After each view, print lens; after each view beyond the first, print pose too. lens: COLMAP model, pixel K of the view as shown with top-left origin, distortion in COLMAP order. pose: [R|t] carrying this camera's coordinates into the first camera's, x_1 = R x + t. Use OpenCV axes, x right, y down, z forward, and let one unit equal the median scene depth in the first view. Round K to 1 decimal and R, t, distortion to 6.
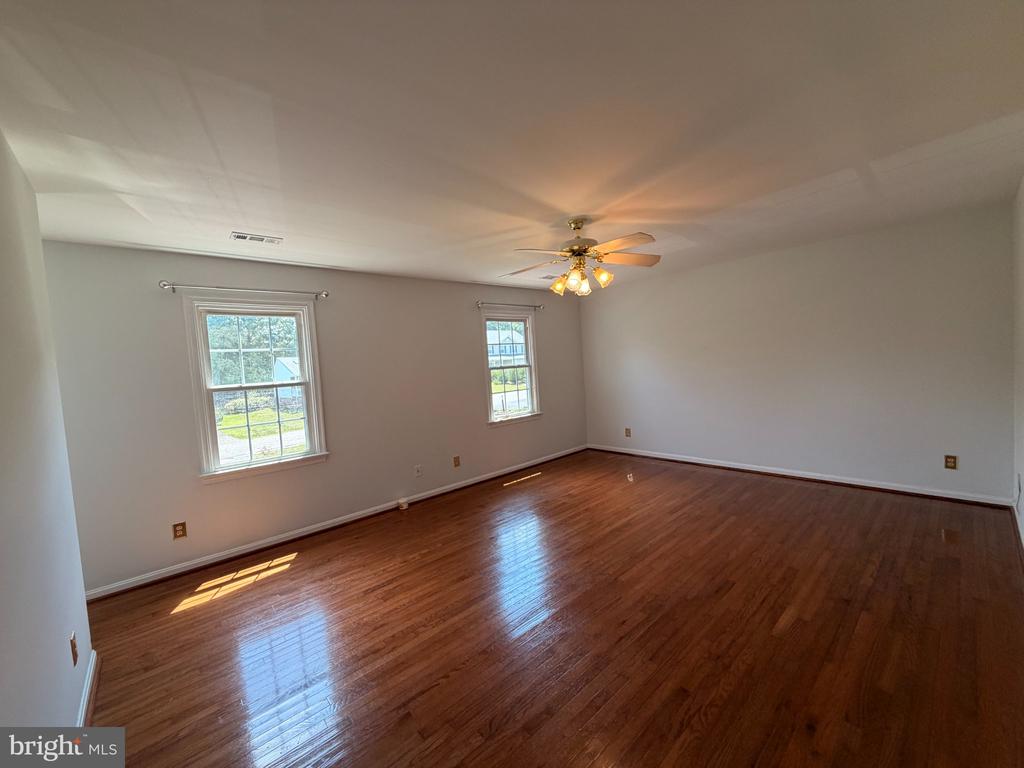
lens RADIAL K [[409.3, 0, 511.5], [0, 409.3, 385.1], [0, 0, 1]] dist [0.003071, 0.000145]
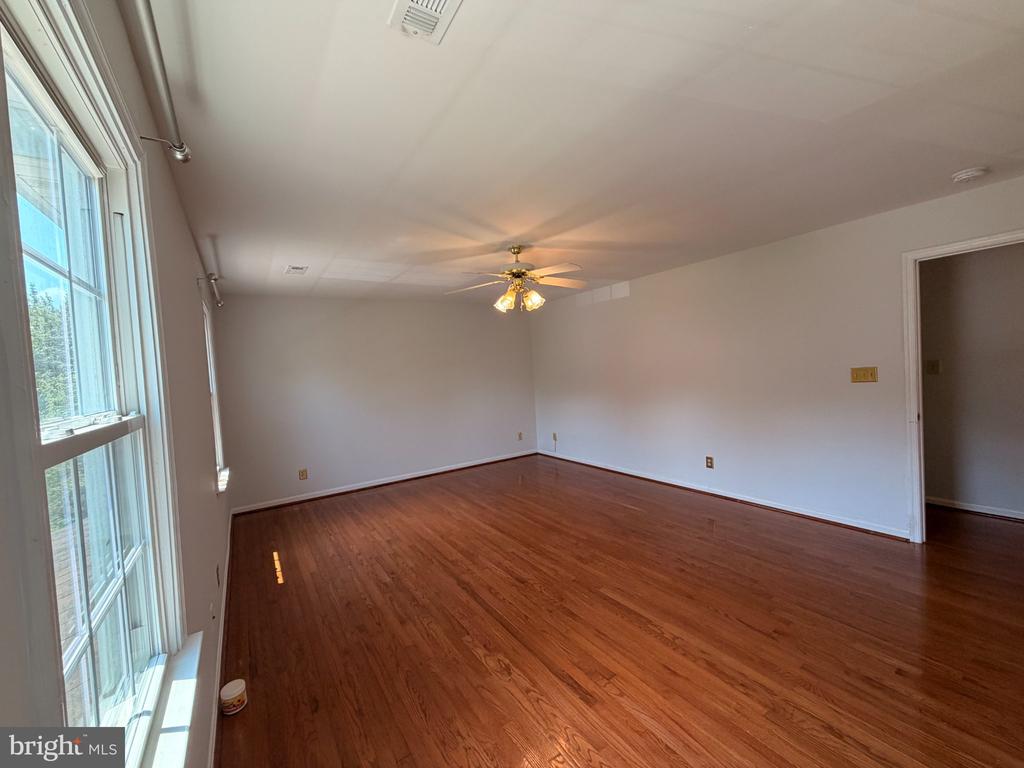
lens RADIAL K [[409.3, 0, 511.5], [0, 409.3, 385.1], [0, 0, 1]] dist [0.003071, 0.000145]
pose [[0.151517, 0.011687, 0.988386, -0.834188], [0.100589, 0.994557, -0.027180, 0.003573], [-0.983323, 0.103539, 0.149517, 0.785357]]
